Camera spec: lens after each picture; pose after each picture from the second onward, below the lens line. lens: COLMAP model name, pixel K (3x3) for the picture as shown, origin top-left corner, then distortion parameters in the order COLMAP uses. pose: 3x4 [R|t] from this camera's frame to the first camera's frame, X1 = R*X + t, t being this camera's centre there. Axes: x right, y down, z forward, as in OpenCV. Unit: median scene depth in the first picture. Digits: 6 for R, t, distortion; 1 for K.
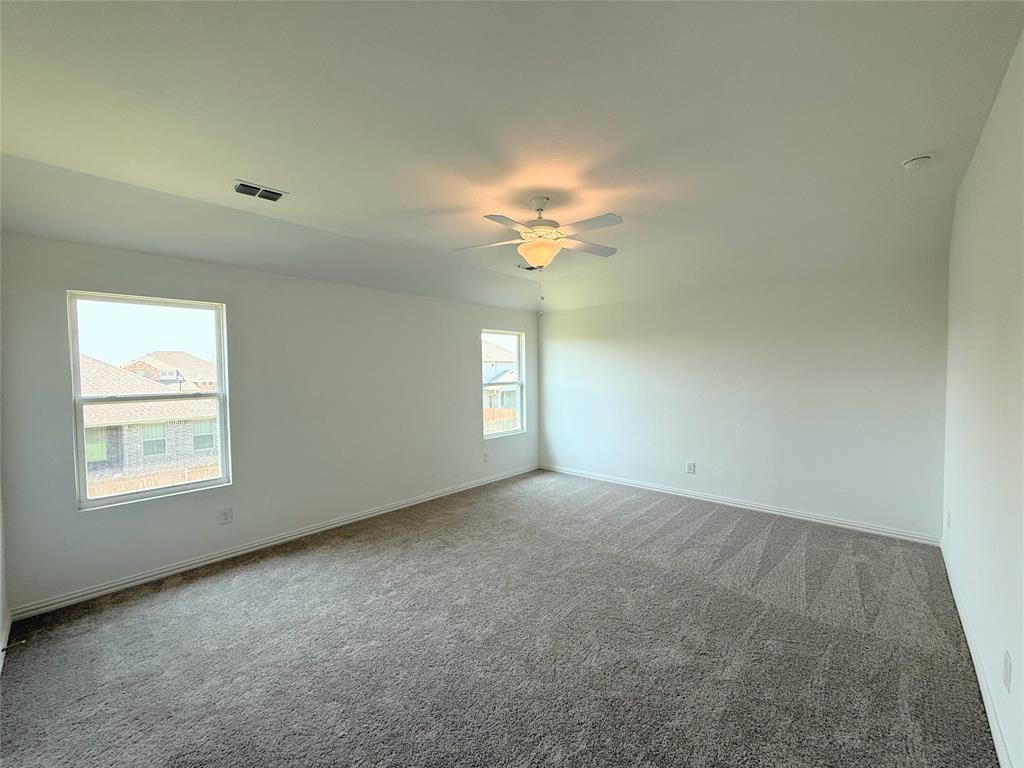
lens RADIAL K [[361.0, 0, 516.7], [0, 361.0, 391.2], [0, 0, 1]] dist [-0.002524, -0.000336]
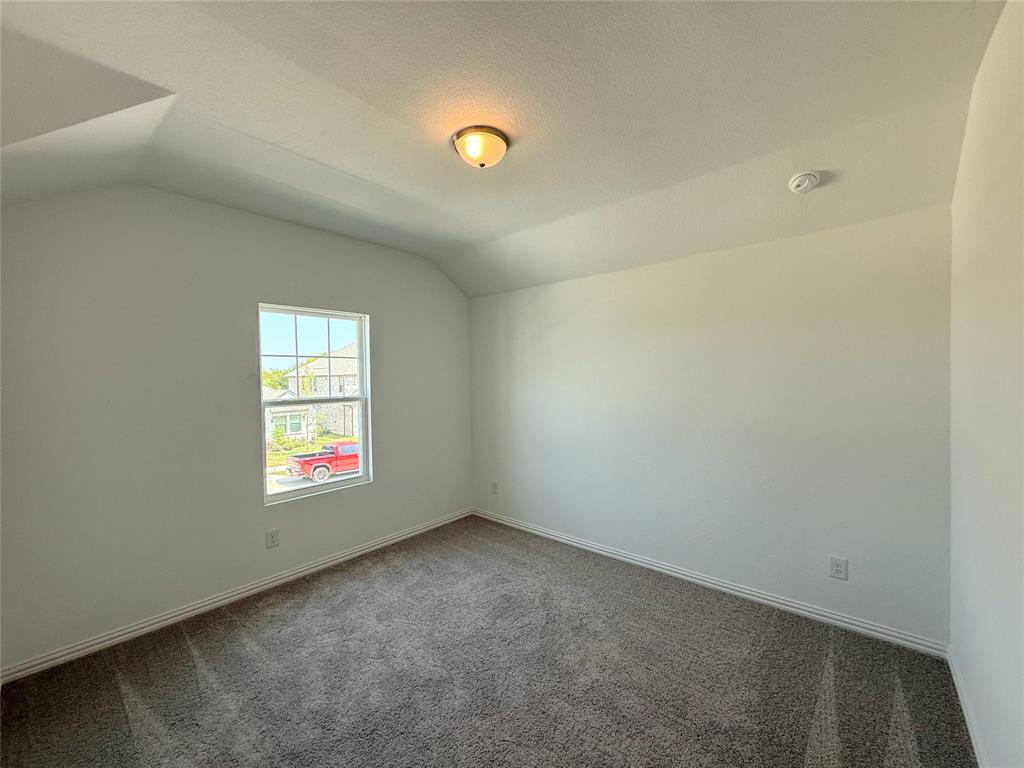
lens RADIAL K [[541.7, 0, 514.1], [0, 541.7, 388.4], [0, 0, 1]] dist [0.021759, -0.002311]
pose [[0.979411, -0.010615, 0.201598, -0.704174], [0.018308, 0.999172, -0.036335, 0.047854], [-0.201045, 0.039278, 0.978794, -0.682399]]
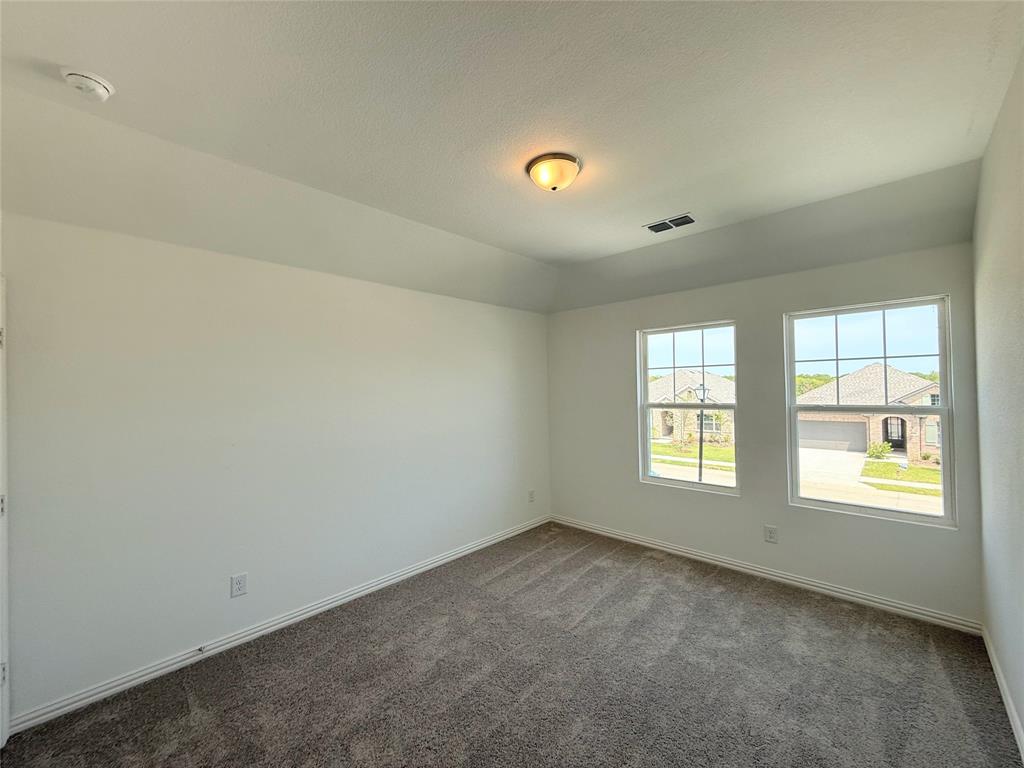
lens RADIAL K [[406.0, 0, 506.3], [0, 406.0, 377.8], [0, 0, 1]] dist [0.001168, -0.000425]
pose [[0.035777, -0.016671, -0.999221, 0.575760], [-0.044457, 0.998844, -0.018256, -0.039582], [0.998370, 0.045075, 0.034995, 0.539583]]
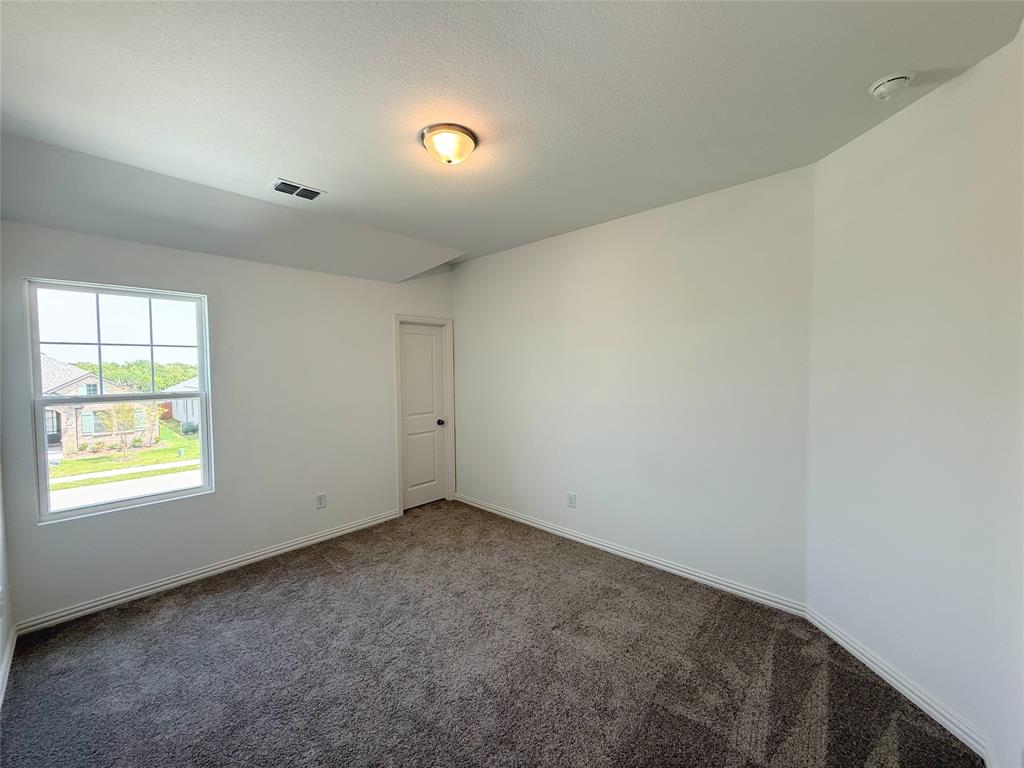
lens RADIAL K [[406.0, 0, 521.1], [0, 406.0, 377.0], [0, 0, 1]] dist [0.001168, -0.000425]
pose [[0.997832, 0.000499, 0.065808, -0.081642], [0.001936, 0.999315, -0.036946, 0.005574], [-0.065781, 0.036994, 0.997148, -0.075362]]
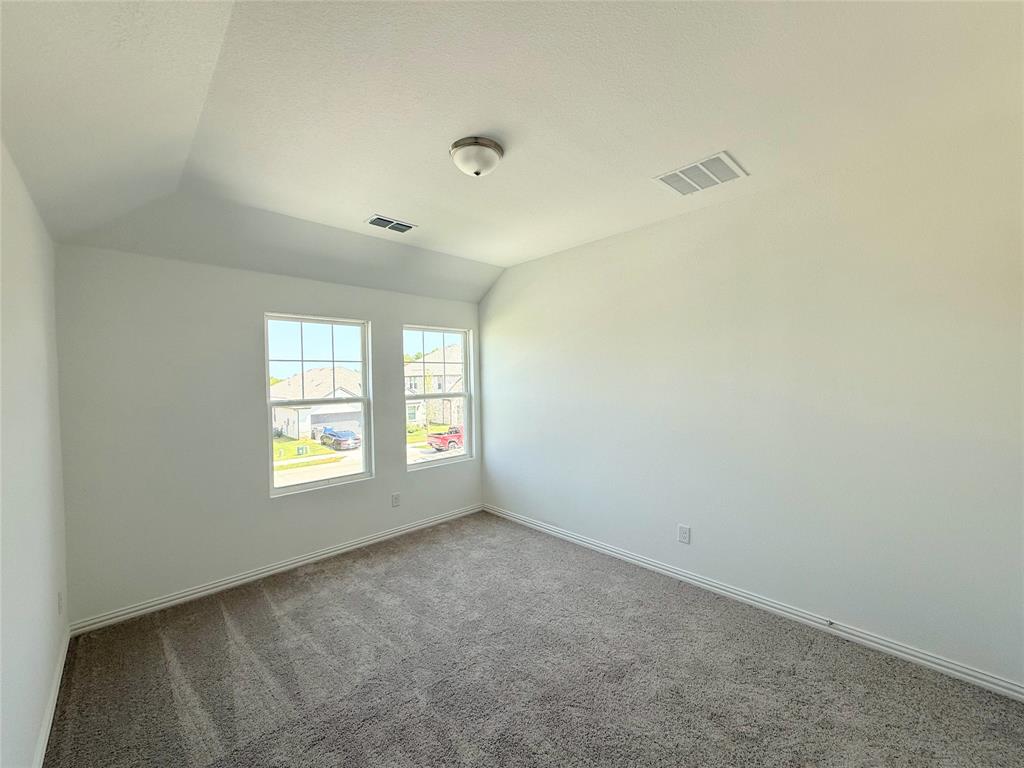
lens RADIAL K [[406.0, 0, 526.1], [0, 406.0, 378.5], [0, 0, 1]] dist [0.001168, -0.000425]
pose [[0.999912, -0.005497, 0.012110, -0.321967], [0.006186, 0.998321, -0.057592, 0.021526], [-0.011773, 0.057662, 0.998267, -0.302670]]
